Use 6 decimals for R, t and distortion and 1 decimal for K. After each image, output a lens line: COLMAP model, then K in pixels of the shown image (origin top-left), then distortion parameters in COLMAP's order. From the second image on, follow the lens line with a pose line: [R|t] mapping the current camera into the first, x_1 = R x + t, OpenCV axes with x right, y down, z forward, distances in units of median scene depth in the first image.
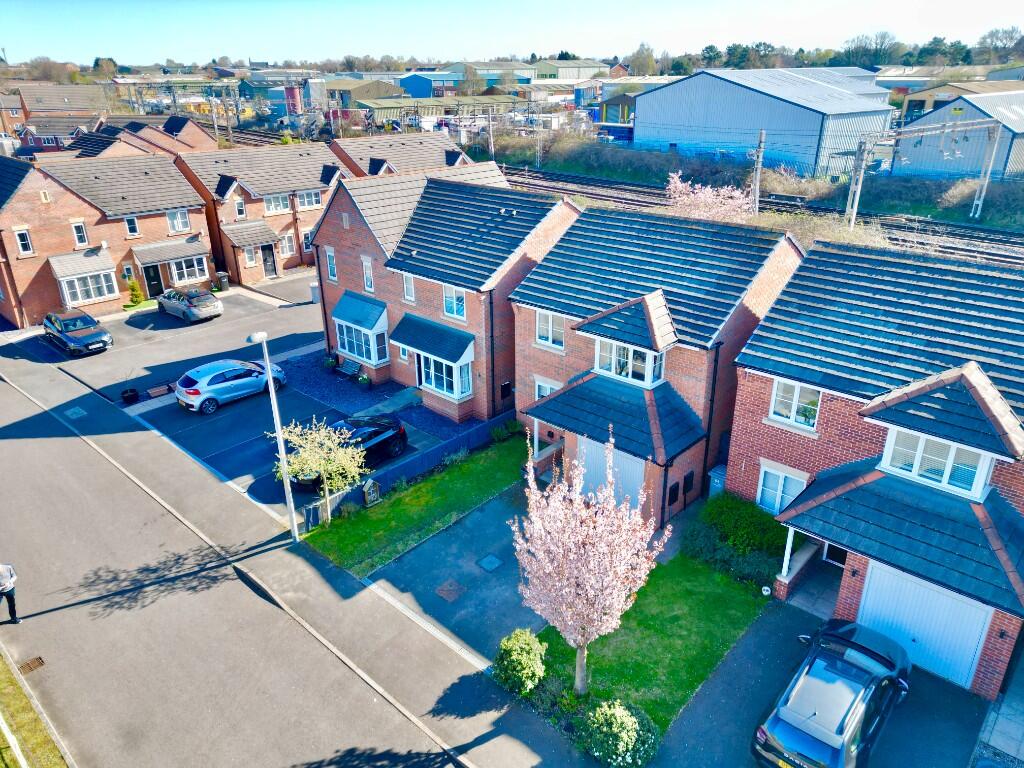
lens RADIAL K [[711.0, 0, 503.7], [0, 711.0, 384.5], [0, 0, 1]] dist [0.103020, -0.124972]
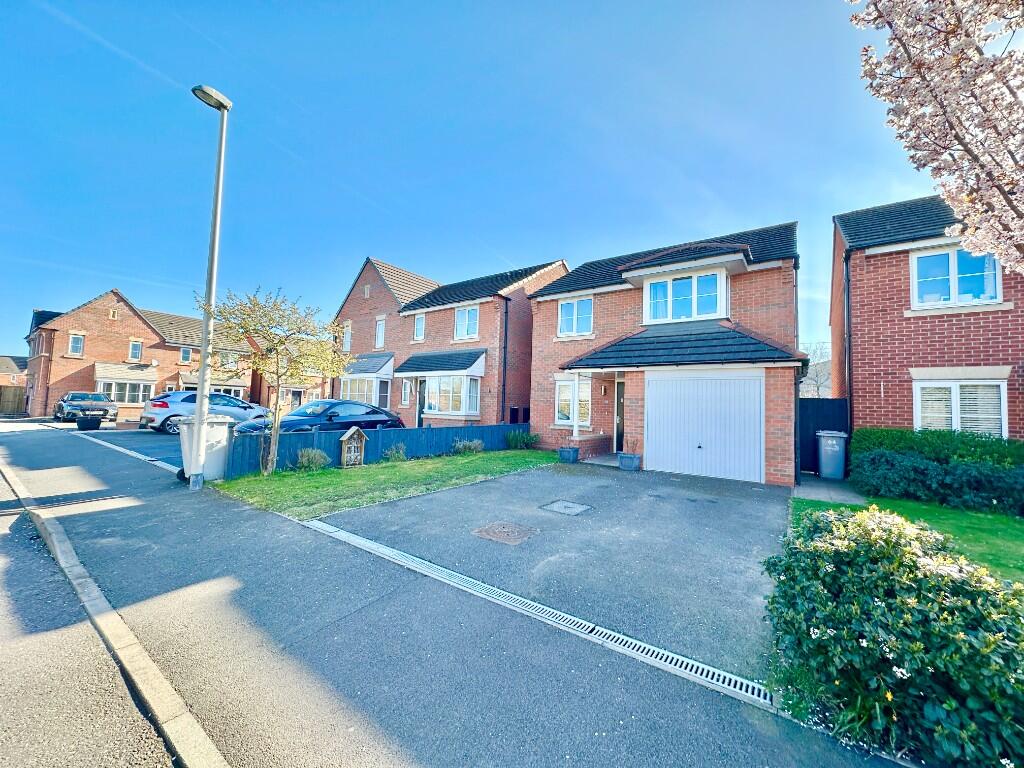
lens RADIAL K [[406.7, 0, 510.1], [0, 406.7, 389.3], [0, 0, 1]] dist [-0.005046, -0.000051]
pose [[0.990049, 0.057929, 0.128245, -0.077968], [0.005281, 0.895401, -0.445230, 0.229517], [-0.140623, 0.441477, 0.886185, 0.527800]]
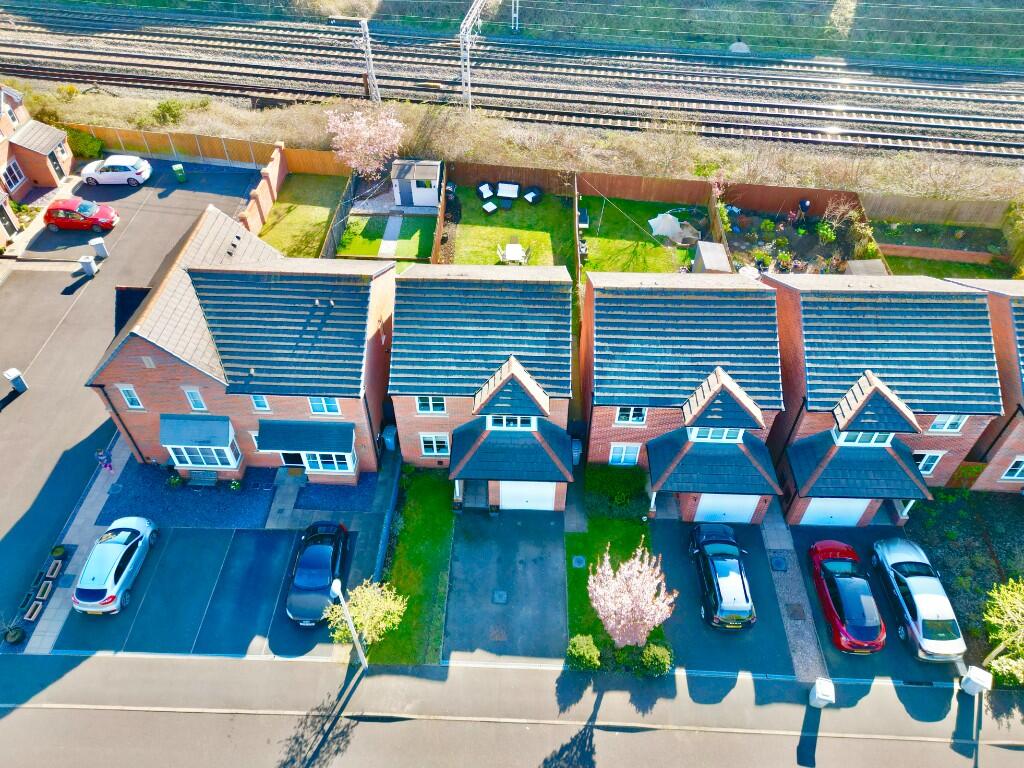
lens RADIAL K [[743.6, 0, 504.5], [0, 743.6, 382.2], [0, 0, 1]] dist [0.067846, -0.050012]
pose [[0.754909, -0.465585, 0.461890, -0.384473], [0.257092, 0.858002, 0.444676, -0.599801], [-0.603337, -0.216942, 0.767412, -0.057668]]
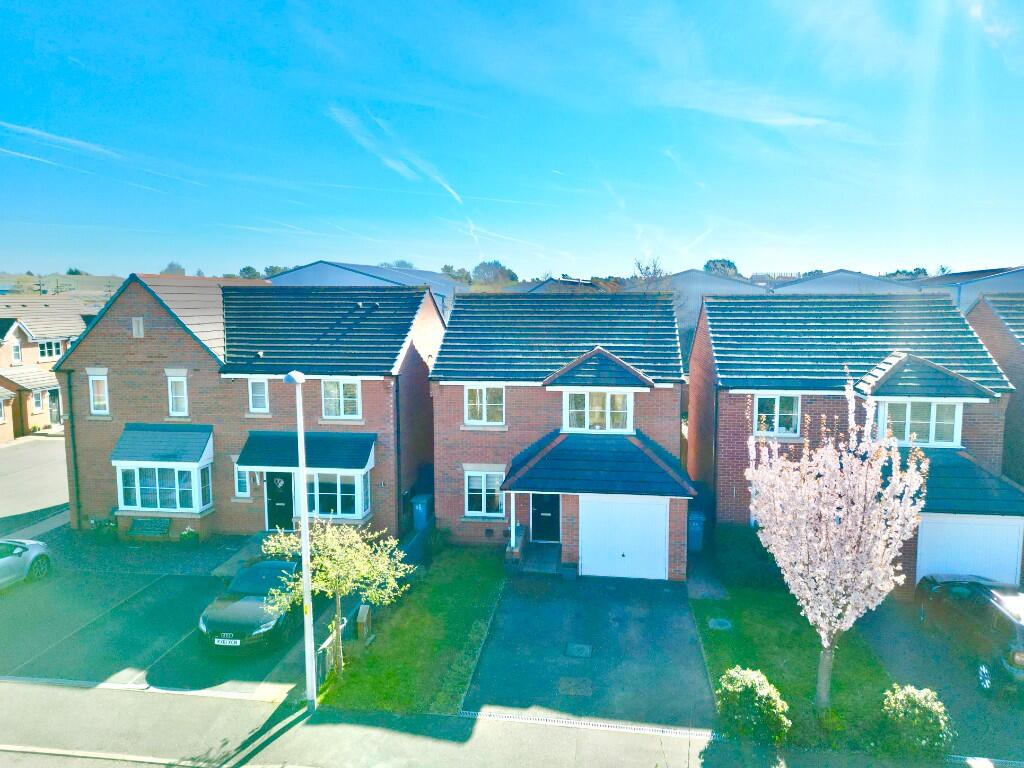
lens RADIAL K [[743.6, 0, 504.5], [0, 743.6, 382.2], [0, 0, 1]] dist [0.067846, -0.050012]
pose [[0.817674, -0.055642, 0.572986, -0.412716], [0.223678, 0.947823, -0.227156, 0.104193], [-0.530449, 0.313904, 0.787456, 0.220735]]
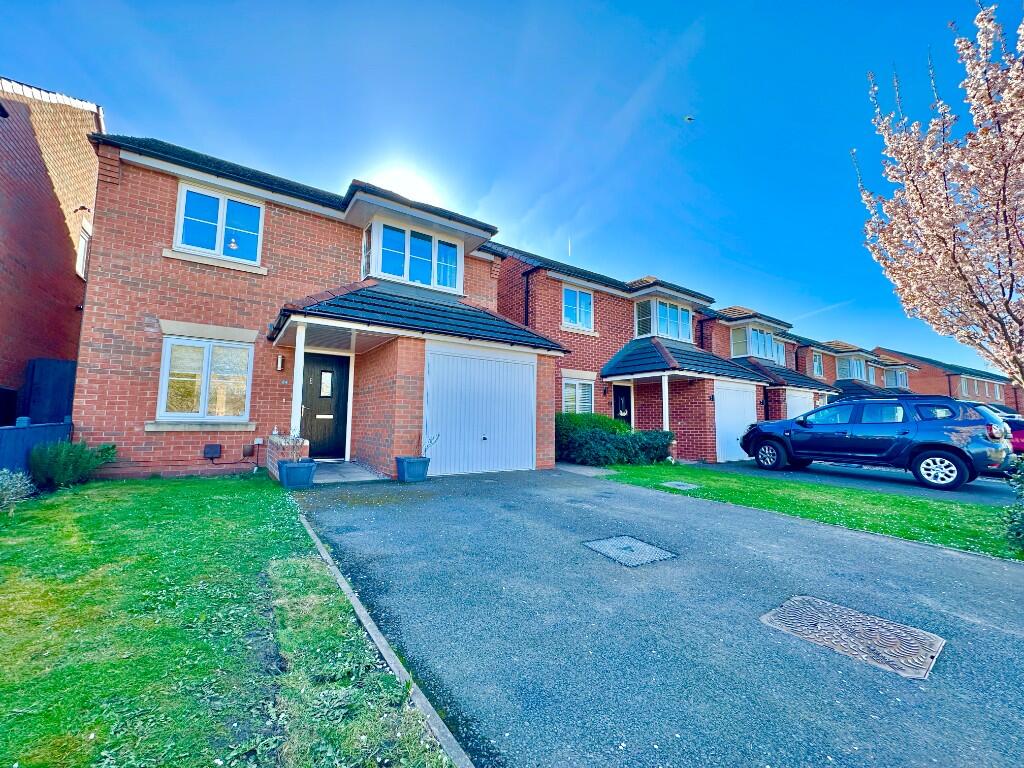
lens RADIAL K [[407.8, 0, 509.4], [0, 407.8, 383.3], [0, 0, 1]] dist [-0.002473, 0.000064]
pose [[0.216855, 0.113313, 0.969605, -0.152753], [0.375929, 0.906946, -0.190068, 0.150969], [-0.900917, 0.405720, 0.154078, 0.744498]]
